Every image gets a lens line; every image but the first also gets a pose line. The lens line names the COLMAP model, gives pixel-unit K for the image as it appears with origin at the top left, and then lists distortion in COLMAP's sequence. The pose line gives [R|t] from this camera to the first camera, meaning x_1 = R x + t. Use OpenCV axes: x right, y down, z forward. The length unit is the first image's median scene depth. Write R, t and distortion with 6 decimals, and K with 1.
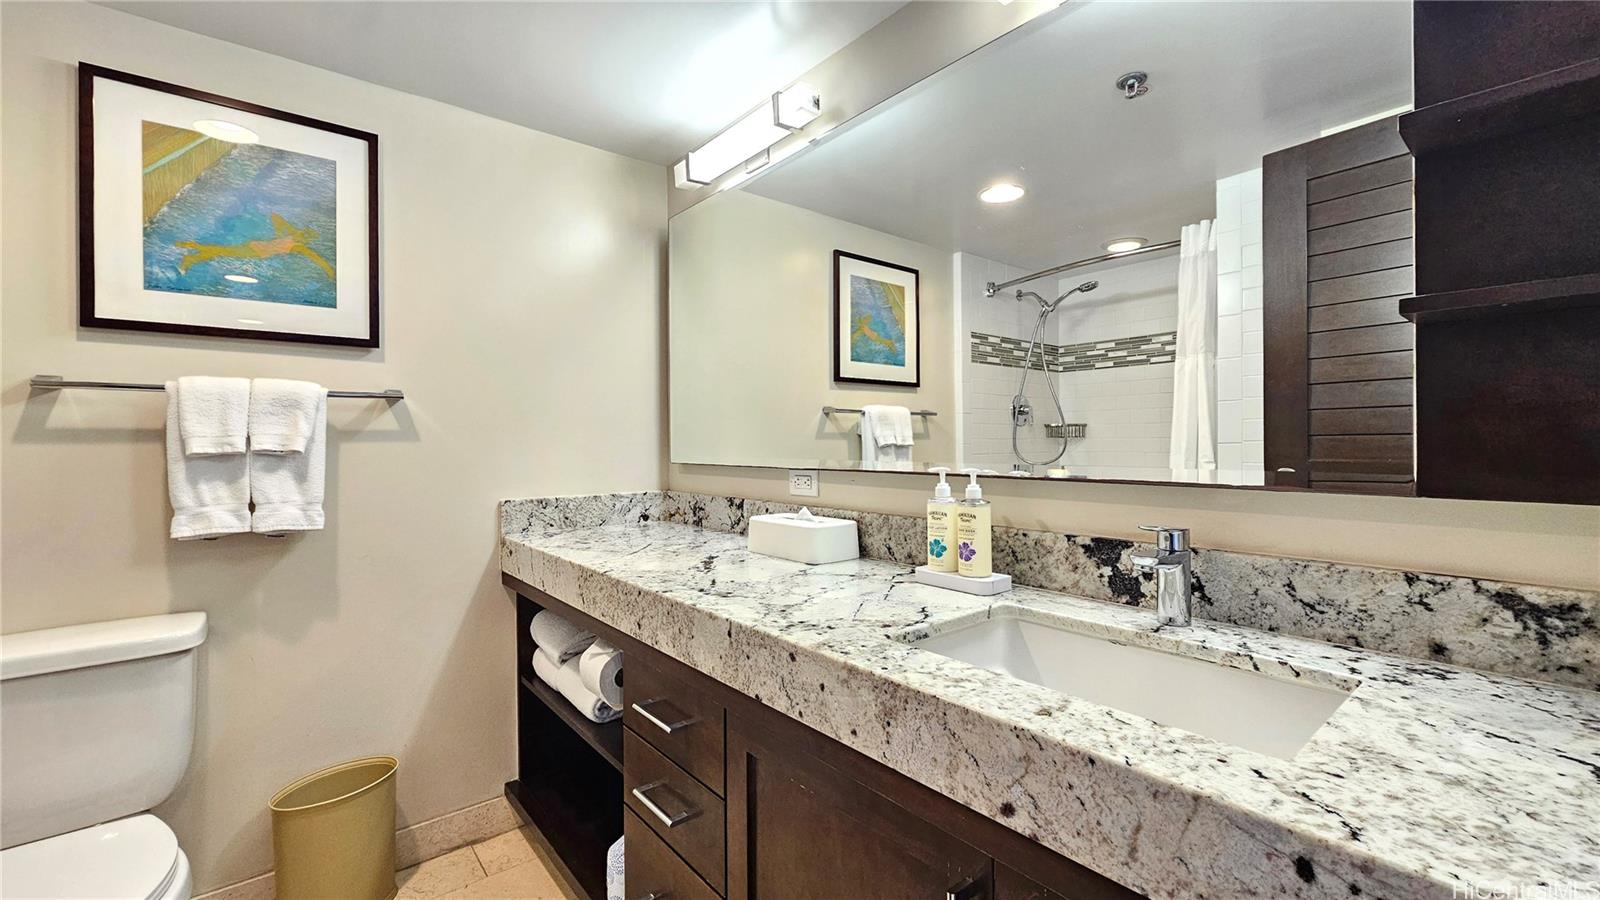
lens RADIAL K [[653.4, 0, 801.0], [0, 653.4, 442.8], [0, 0, 1]] dist [-0.002290, 0.000391]
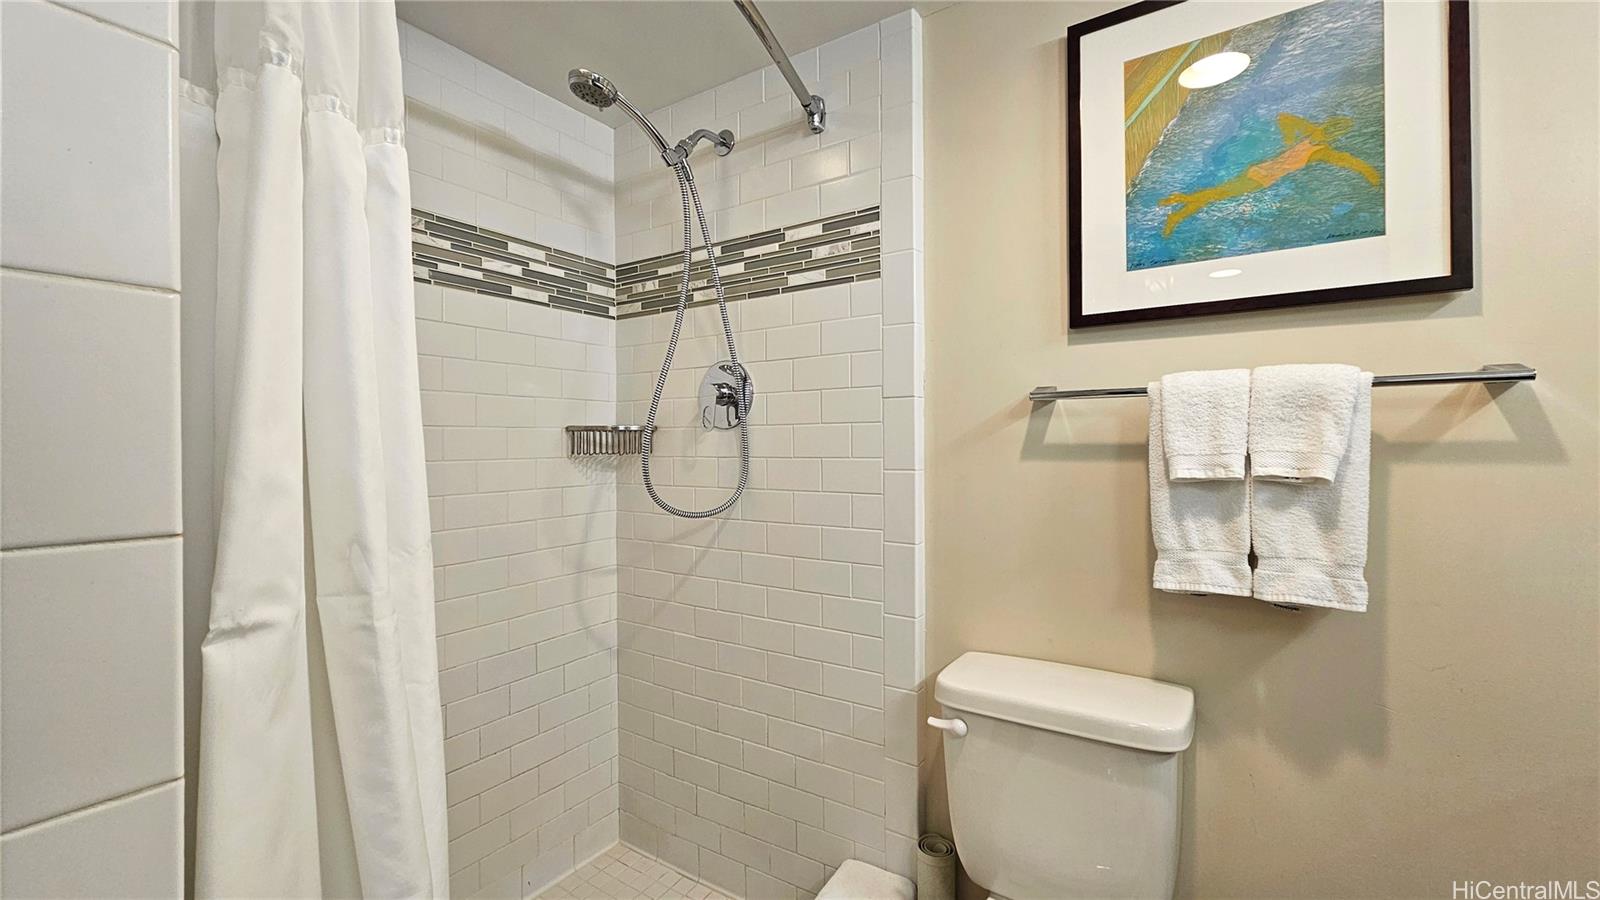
lens RADIAL K [[653.4, 0, 801.0], [0, 653.4, 442.8], [0, 0, 1]] dist [-0.002290, 0.000391]
pose [[0.282704, 0.001657, -0.959206, -0.332969], [0.003453, 0.999990, 0.002745, -0.025292], [0.959201, -0.004088, 0.282696, 0.369558]]
